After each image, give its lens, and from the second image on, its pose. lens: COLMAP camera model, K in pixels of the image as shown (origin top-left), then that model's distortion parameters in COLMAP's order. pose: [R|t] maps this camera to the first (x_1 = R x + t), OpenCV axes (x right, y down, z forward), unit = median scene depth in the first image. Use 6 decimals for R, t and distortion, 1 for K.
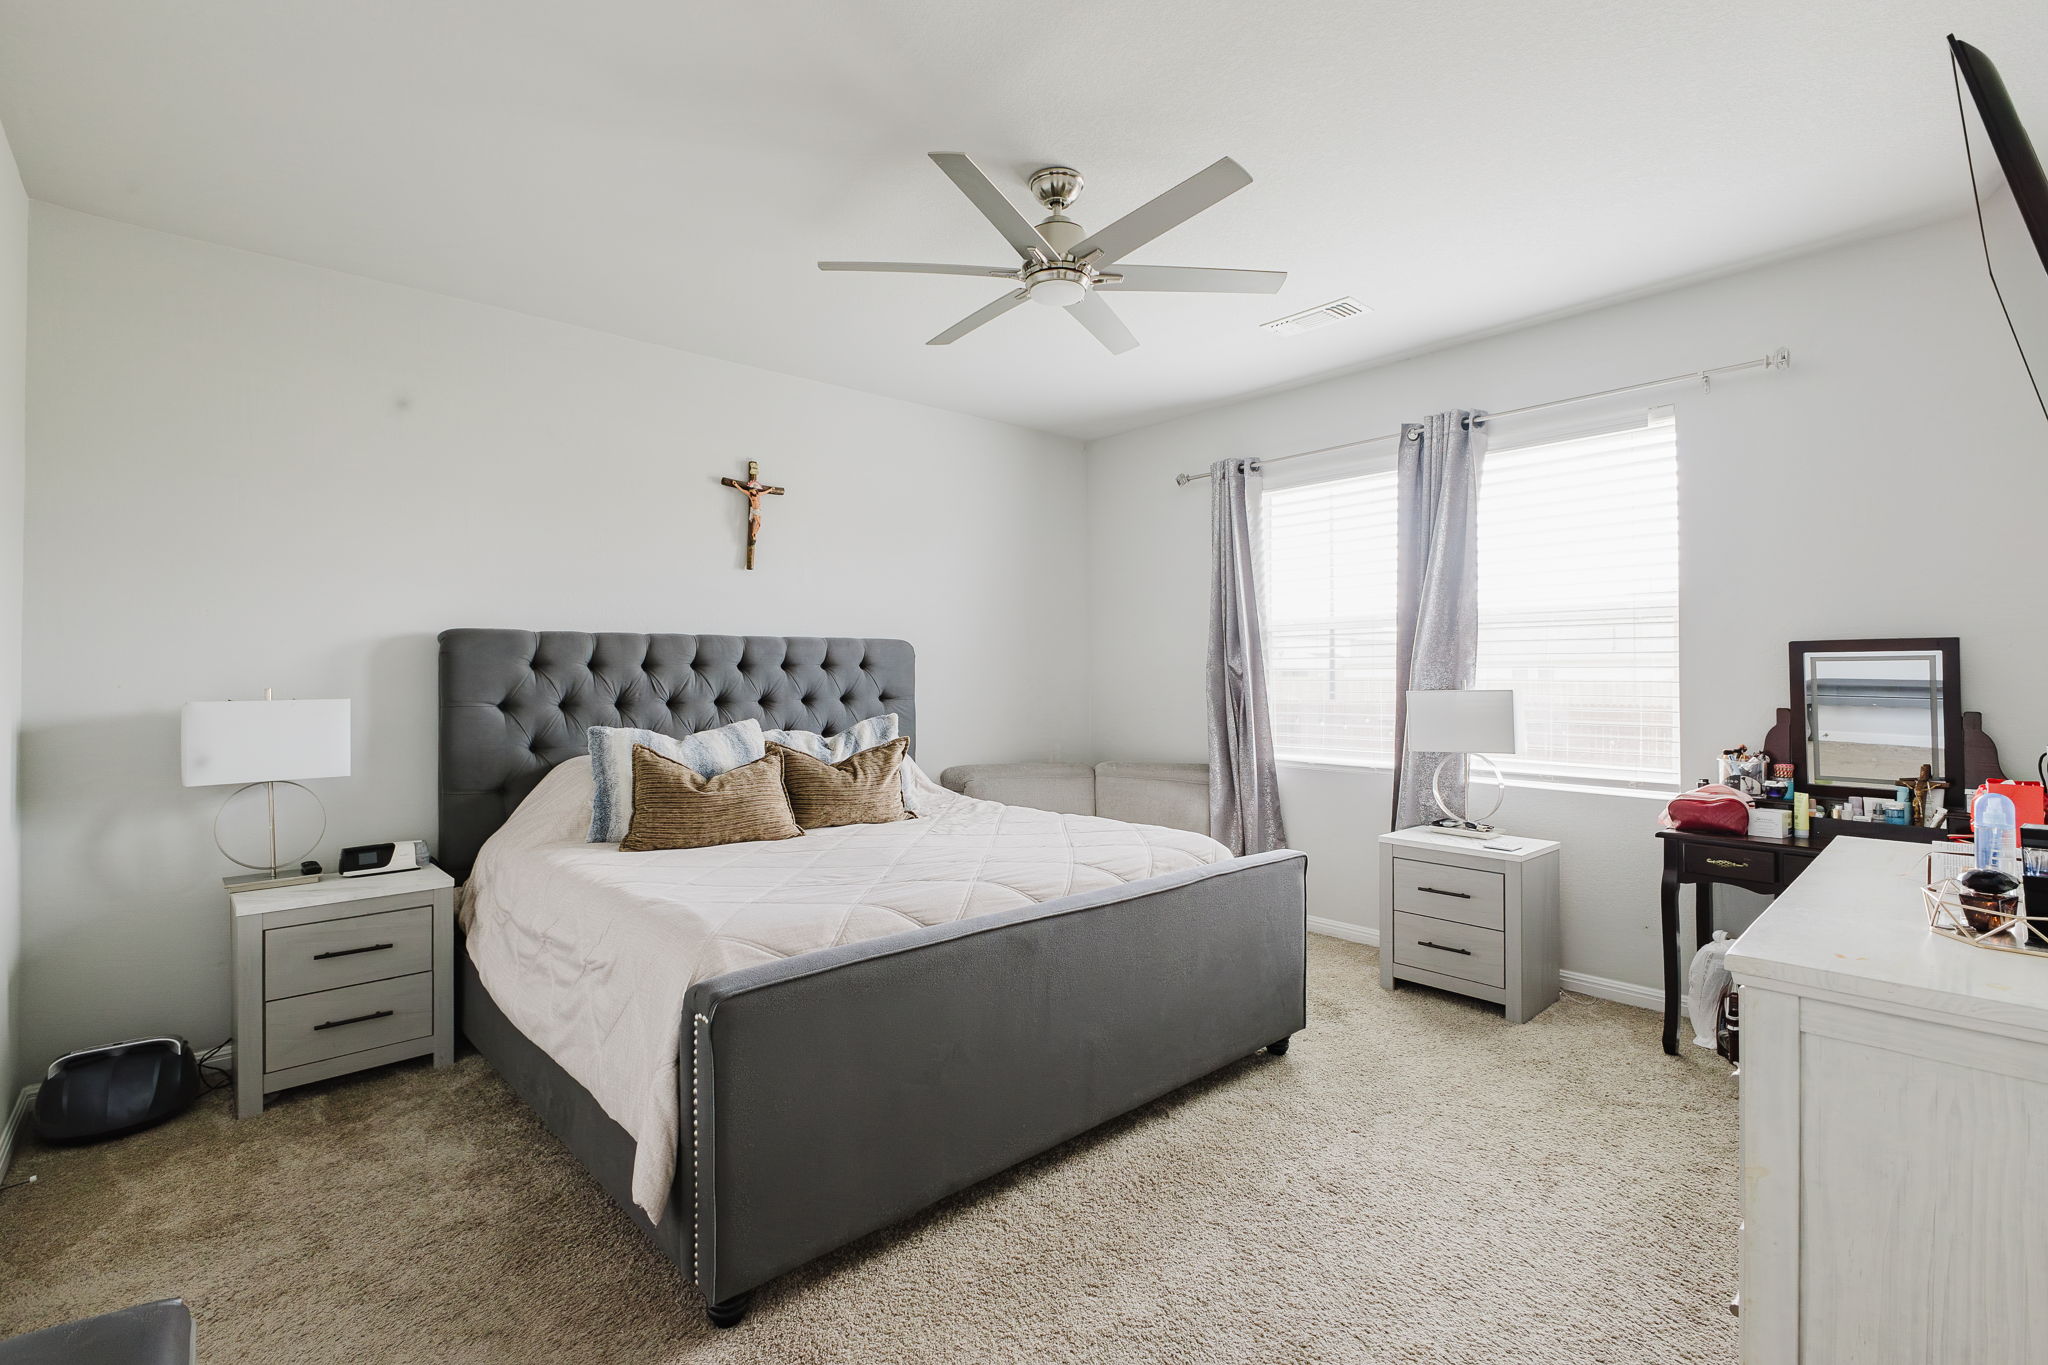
lens RADIAL K [[962.2, 0, 1018.1], [0, 962.2, 608.5], [0, 0, 1]] dist [0.004797, -0.000339]
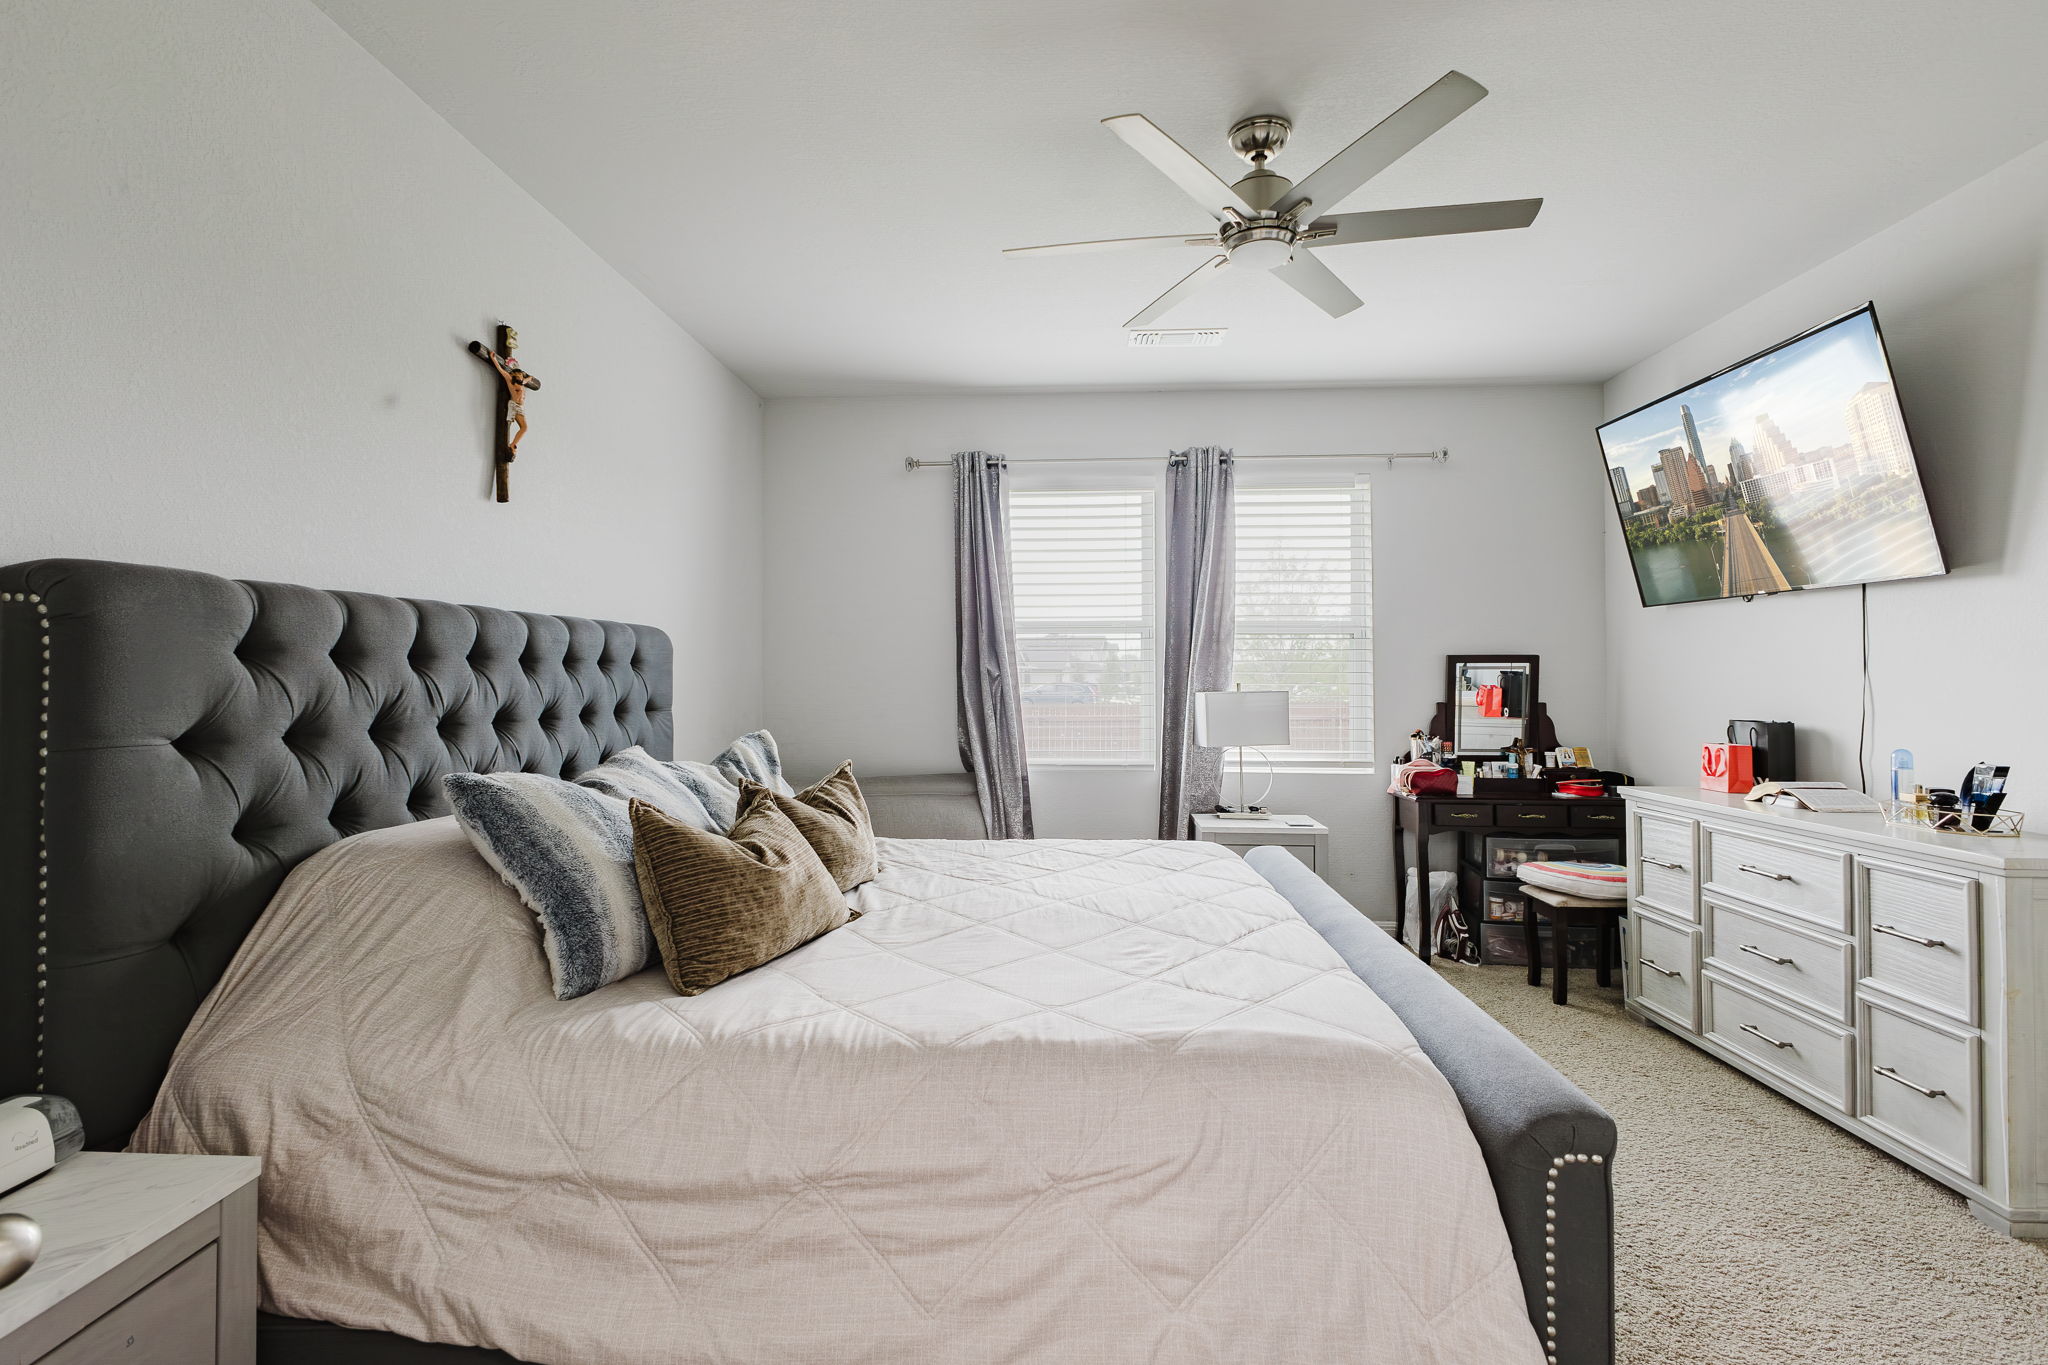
lens RADIAL K [[962.2, 0, 1018.1], [0, 962.2, 608.5], [0, 0, 1]] dist [0.004797, -0.000339]
pose [[0.698774, 0.053912, 0.713308, -0.538734], [-0.050890, 0.998376, -0.025605, 0.028314], [-0.713530, -0.018408, 0.700383, 0.380917]]
